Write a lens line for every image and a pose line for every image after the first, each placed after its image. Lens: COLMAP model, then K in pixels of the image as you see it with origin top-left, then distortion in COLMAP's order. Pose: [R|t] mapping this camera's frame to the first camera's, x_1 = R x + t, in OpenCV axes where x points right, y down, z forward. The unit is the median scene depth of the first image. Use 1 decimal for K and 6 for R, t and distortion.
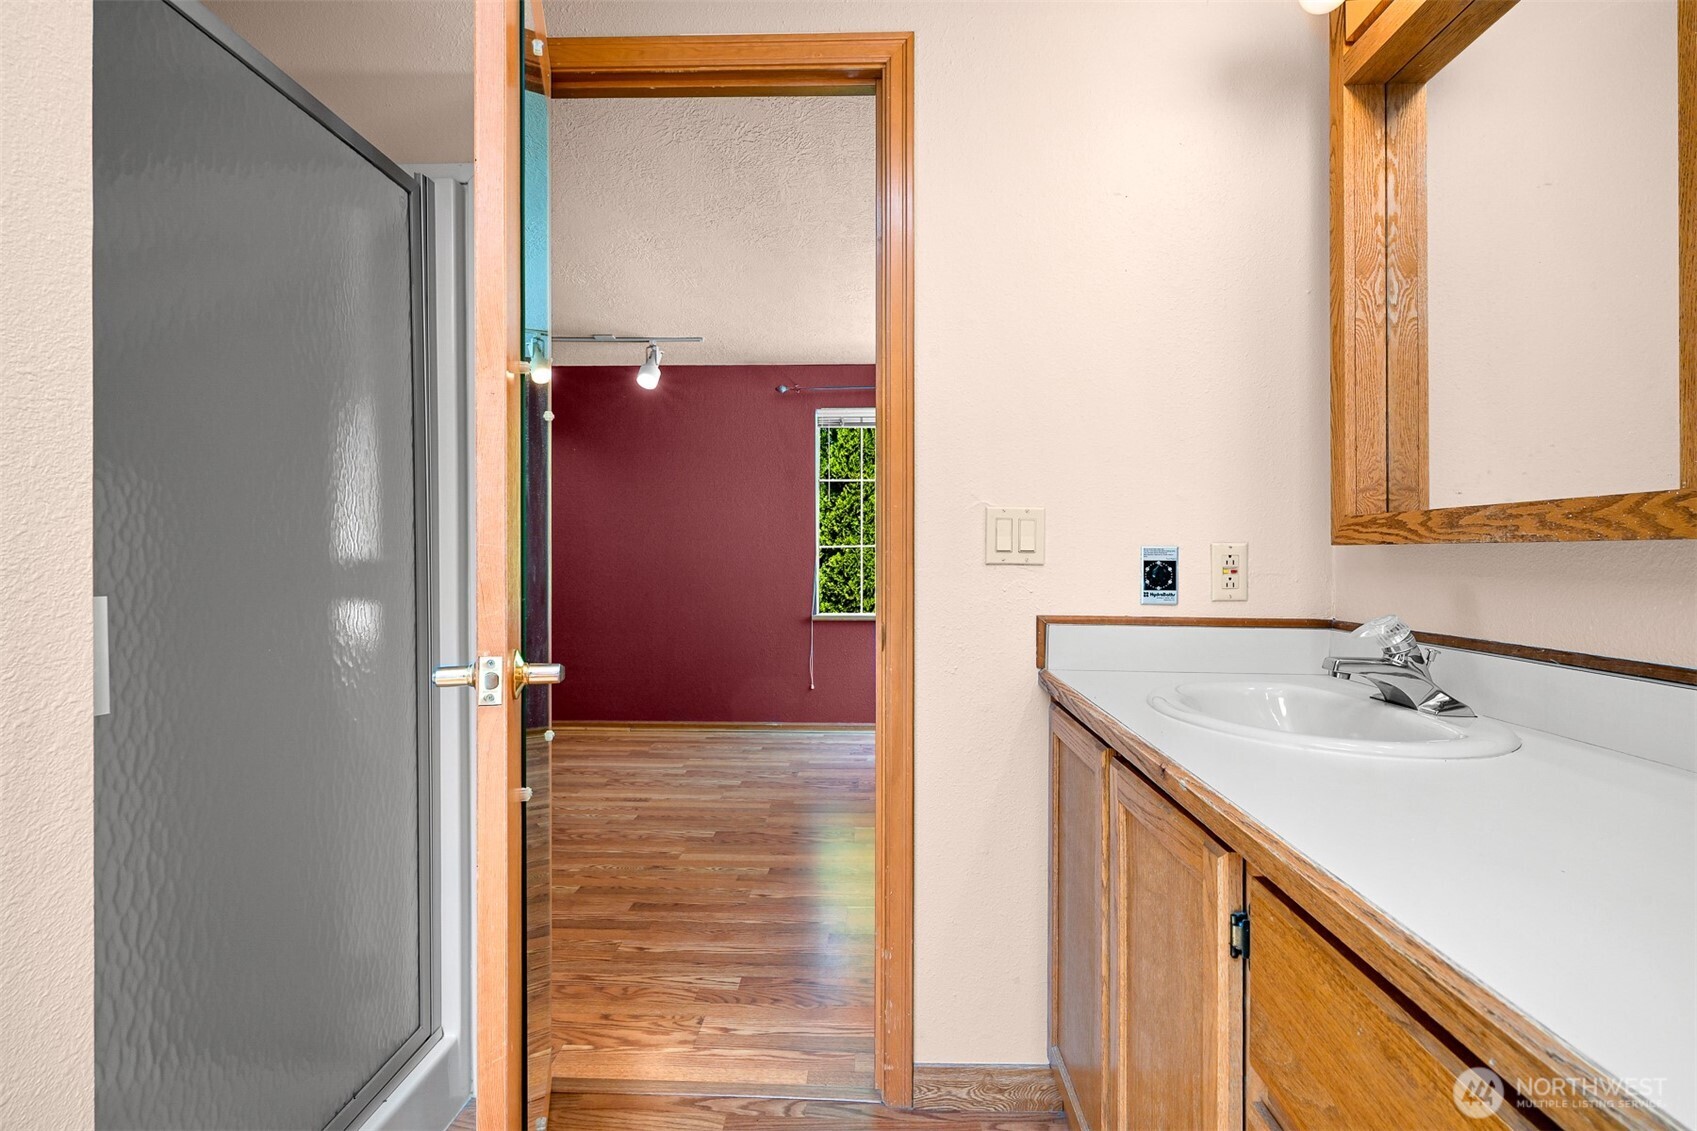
lens RADIAL K [[840.4, 0, 848.5], [0, 840.4, 565.5], [0, 0, 1]] dist [0.001135, 0.000280]
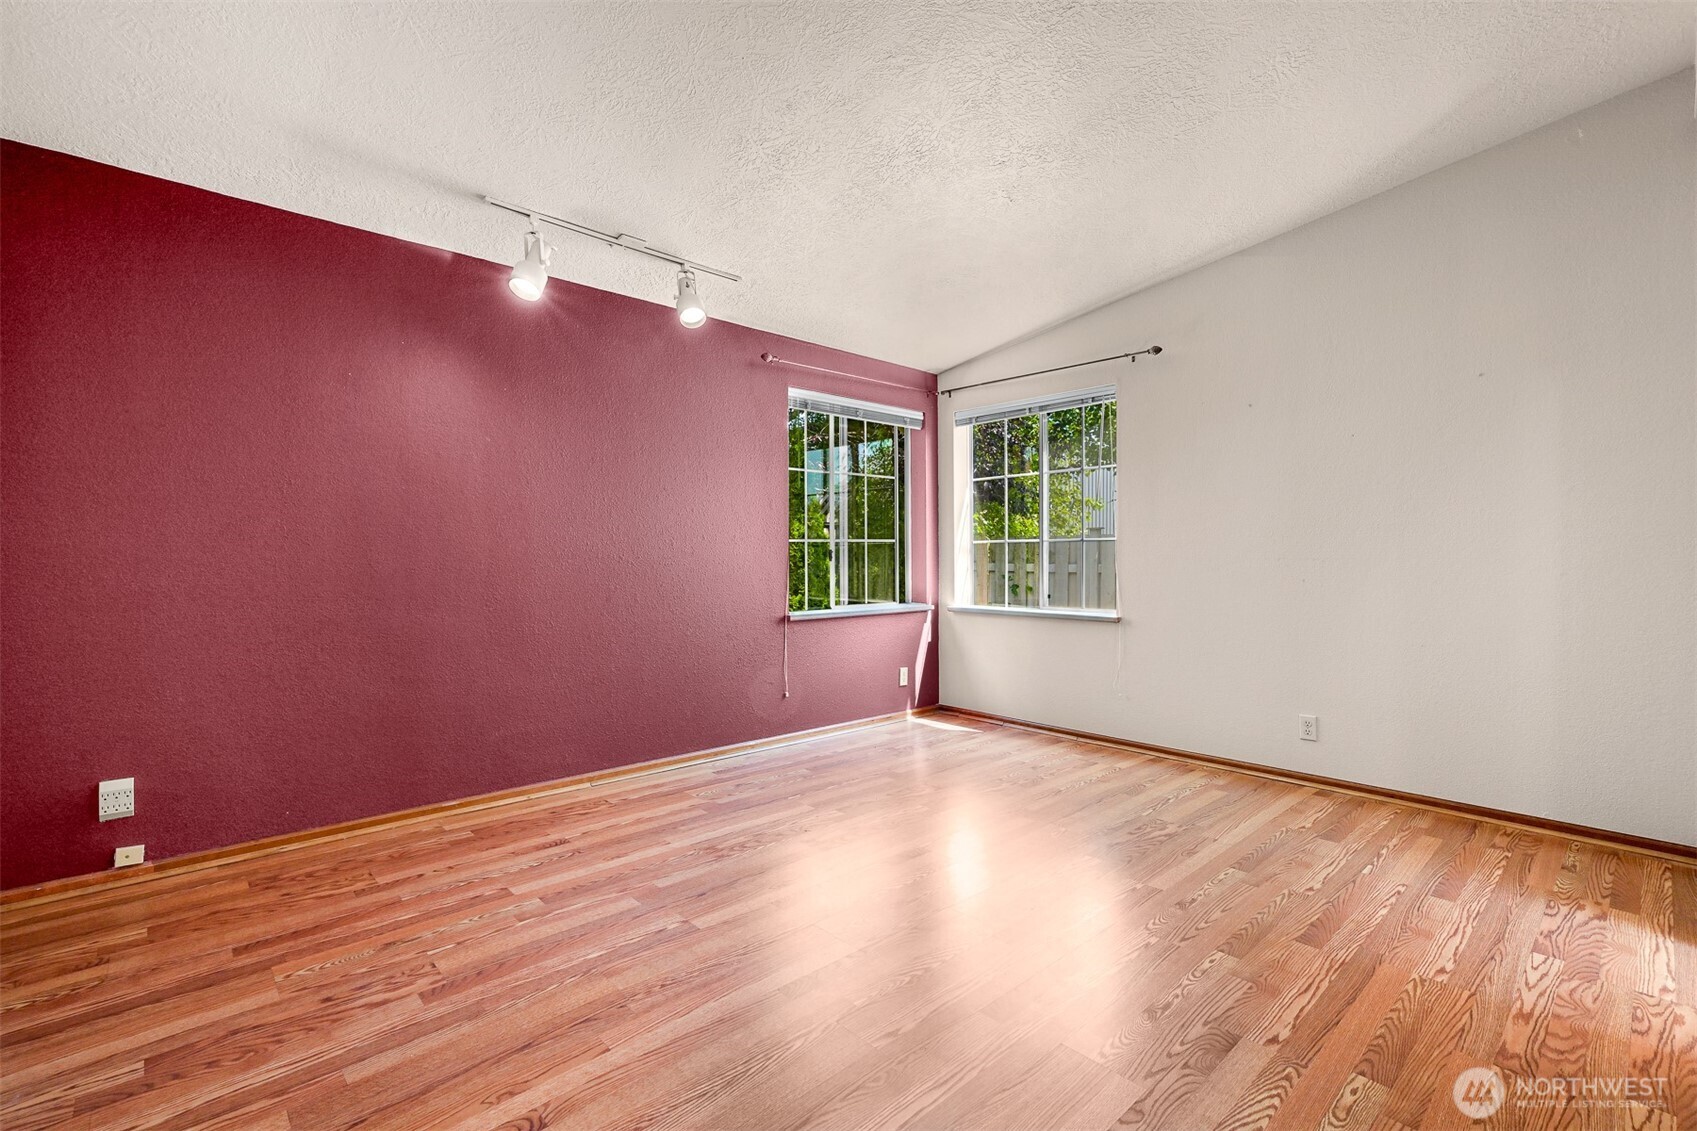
lens RADIAL K [[750.2, 0, 839.8], [0, 750.2, 568.4], [0, 0, 1]] dist [-0.002512, -0.000374]
pose [[0.718109, -0.012567, 0.695817, -0.609559], [0.006897, 0.999916, 0.010941, 0.000963], [-0.695896, -0.003058, 0.718136, 0.414670]]
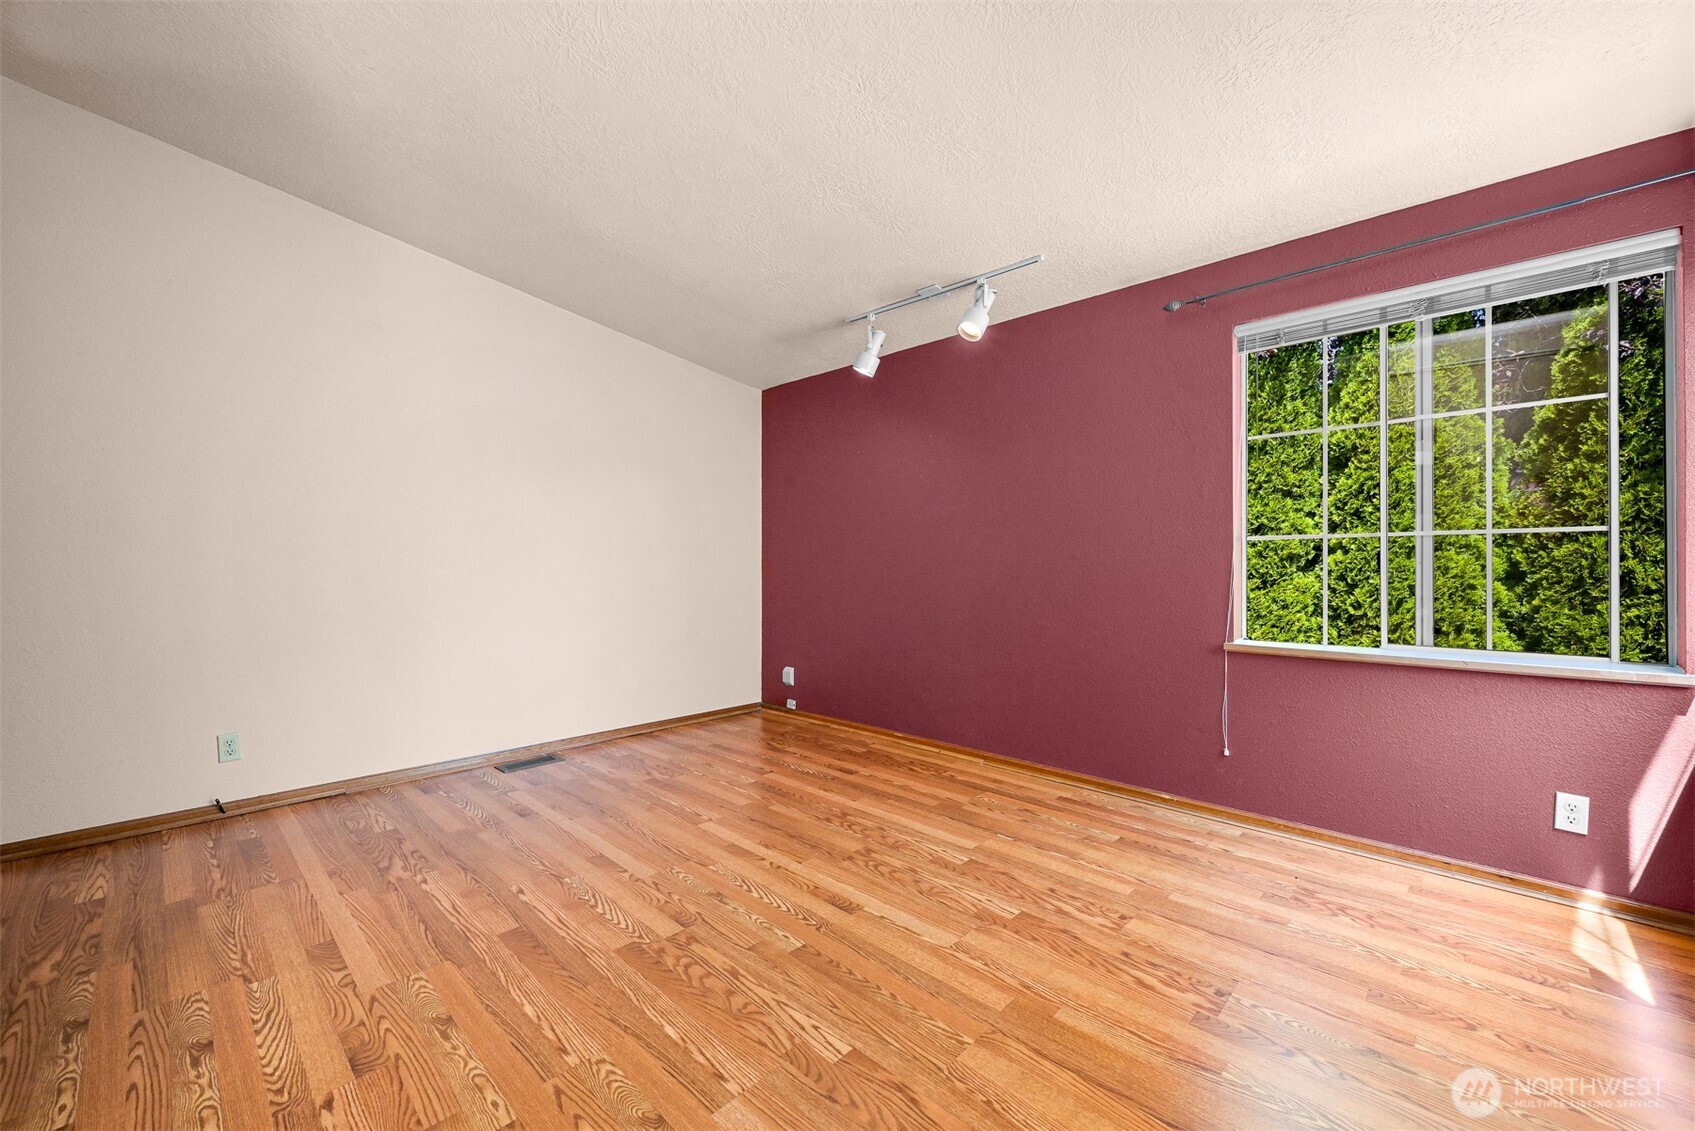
lens RADIAL K [[662.1, 0, 856.8], [0, 662.1, 566.7], [0, 0, 1]] dist [-0.000022, -0.000148]
pose [[0.750603, -0.000320, -0.660754, 0.087305], [-0.002559, 0.999991, -0.003392, 0.003194], [0.660749, 0.004237, 0.750595, 0.459429]]
